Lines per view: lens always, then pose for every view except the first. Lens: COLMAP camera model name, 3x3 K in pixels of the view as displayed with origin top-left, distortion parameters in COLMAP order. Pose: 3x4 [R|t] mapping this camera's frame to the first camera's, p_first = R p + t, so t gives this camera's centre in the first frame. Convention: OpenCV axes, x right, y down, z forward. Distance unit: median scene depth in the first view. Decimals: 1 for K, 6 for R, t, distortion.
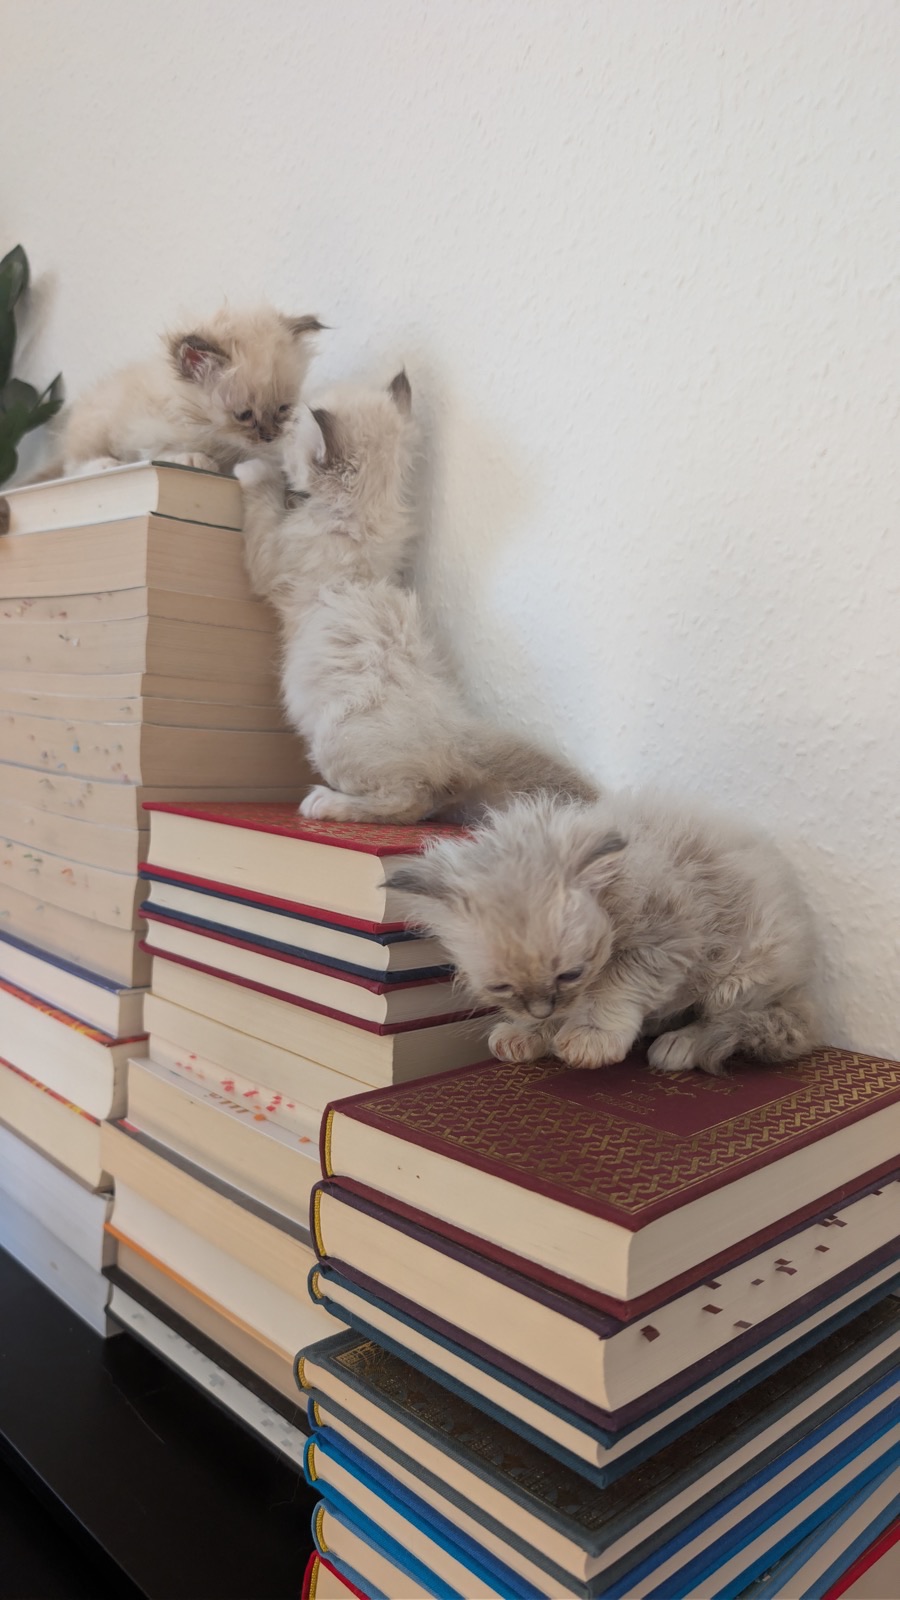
lens RADIAL K [[1214.7, 0, 456.7], [0, 1214.7, 787.0], [0, 0, 1]] dist [-0.023863, 0.006199]
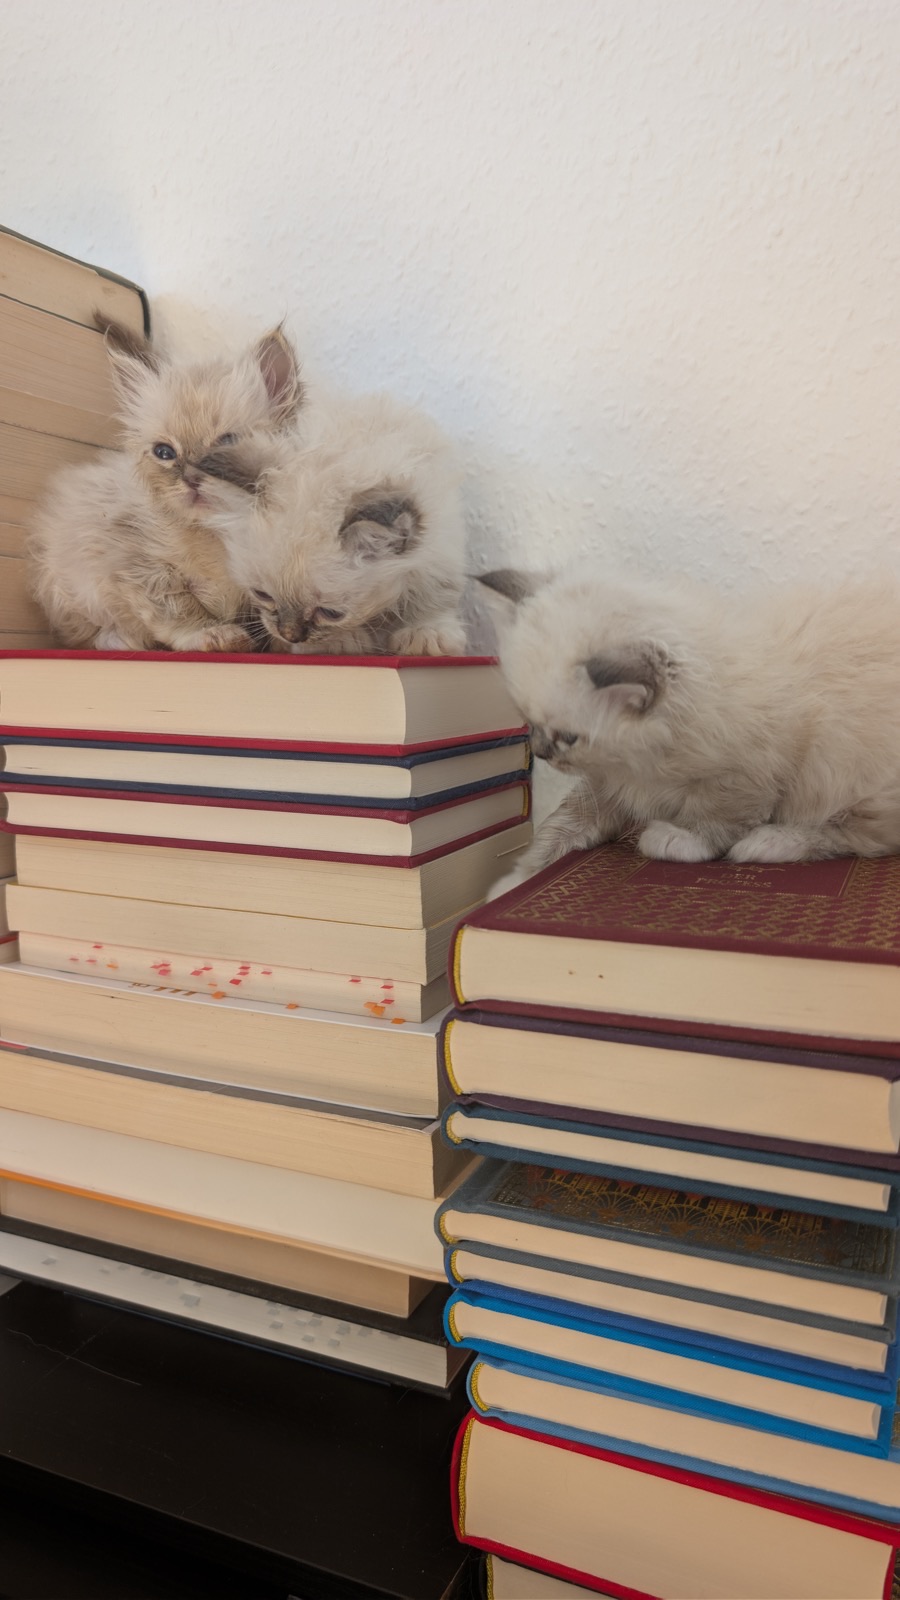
lens RADIAL K [[1214.7, 0, 453.3], [0, 1214.7, 807.4], [0, 0, 1]] dist [-0.023863, 0.006199]
pose [[0.915982, -0.103547, 0.387626, -0.357526], [0.071046, 0.992716, 0.097300, 0.073009], [-0.394878, -0.061586, 0.916667, 0.161644]]
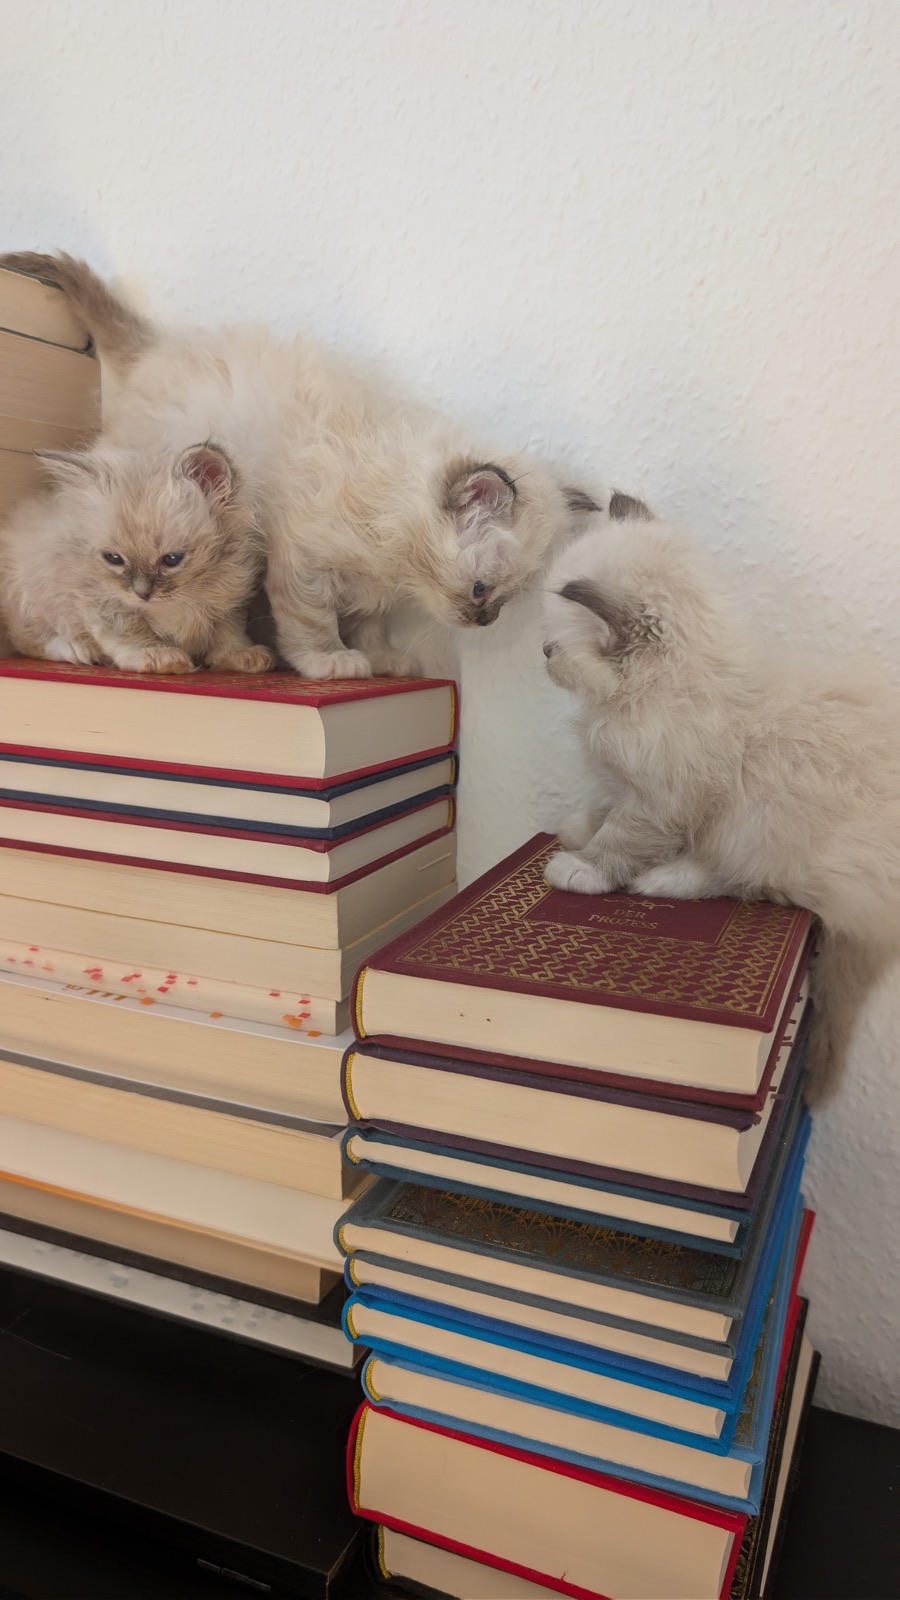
lens RADIAL K [[1214.7, 0, 468.3], [0, 1214.7, 795.3], [0, 0, 1]] dist [-0.023863, 0.006199]
pose [[0.905233, -0.104252, 0.411928, -0.328774], [0.043051, 0.986949, 0.155174, -0.013039], [-0.422729, -0.122735, 0.897907, 0.103117]]
